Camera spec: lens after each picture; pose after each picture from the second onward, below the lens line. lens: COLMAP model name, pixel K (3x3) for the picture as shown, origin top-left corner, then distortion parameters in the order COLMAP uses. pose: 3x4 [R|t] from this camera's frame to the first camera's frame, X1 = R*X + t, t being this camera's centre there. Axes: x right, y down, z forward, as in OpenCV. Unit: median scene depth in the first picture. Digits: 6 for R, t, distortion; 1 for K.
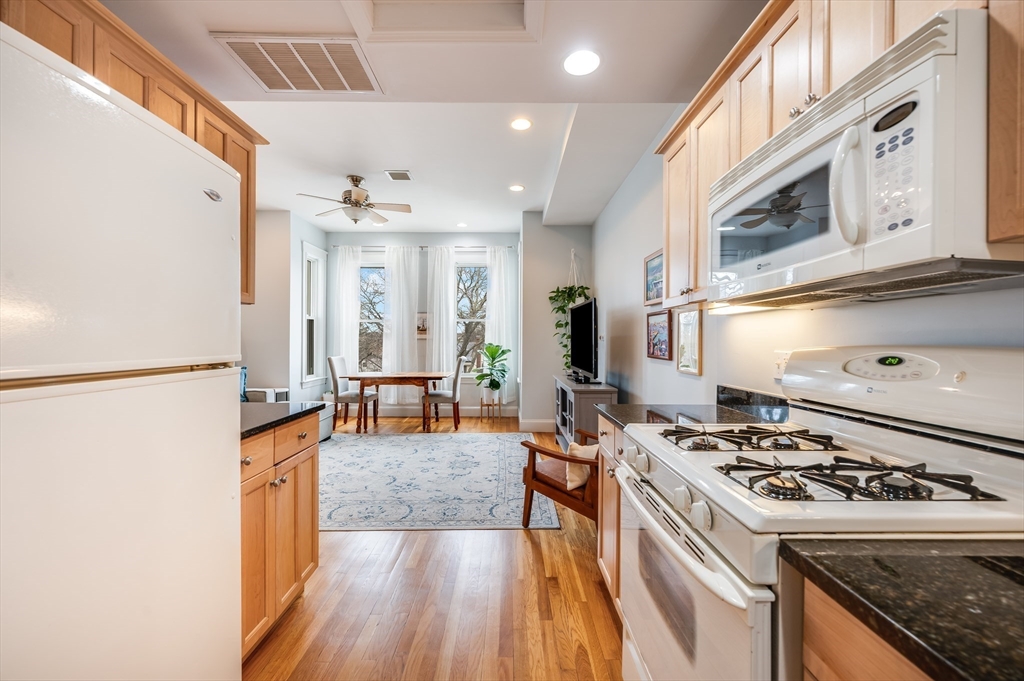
lens RADIAL K [[414.0, 0, 512.0], [0, 414.0, 340.5], [0, 0, 1]] dist [0.000836, -0.000218]
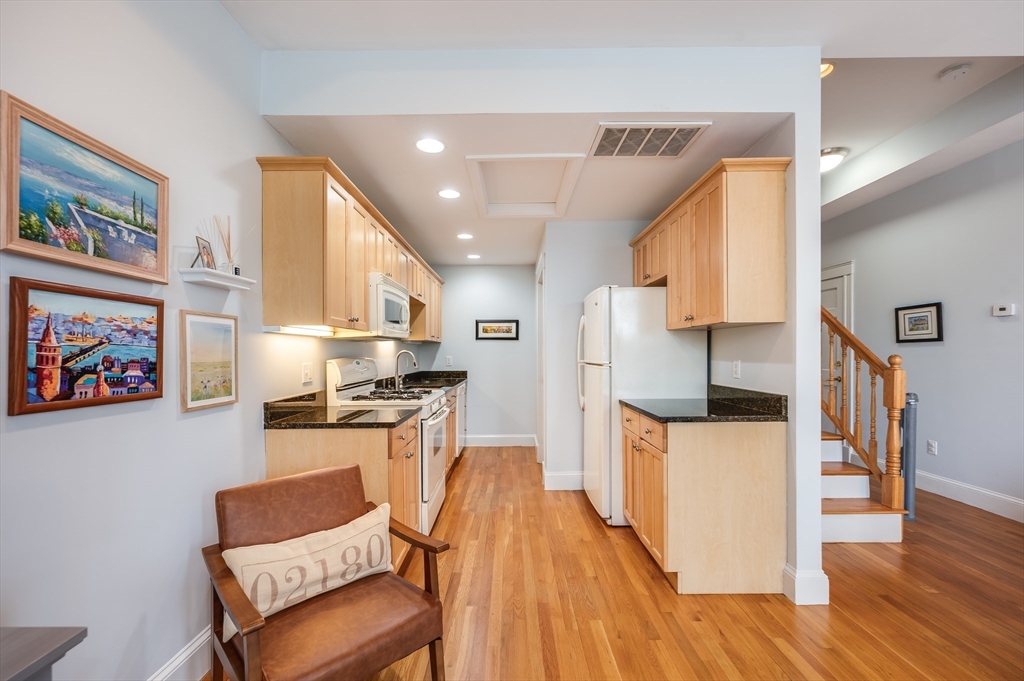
lens RADIAL K [[414.0, 0, 512.0], [0, 414.0, 340.5], [0, 0, 1]] dist [0.000836, -0.000218]
pose [[-0.999981, 0.002517, 0.005601, -0.095953], [0.002357, 0.999595, -0.028373, -0.013233], [-0.005670, -0.028359, -0.999582, 2.246420]]
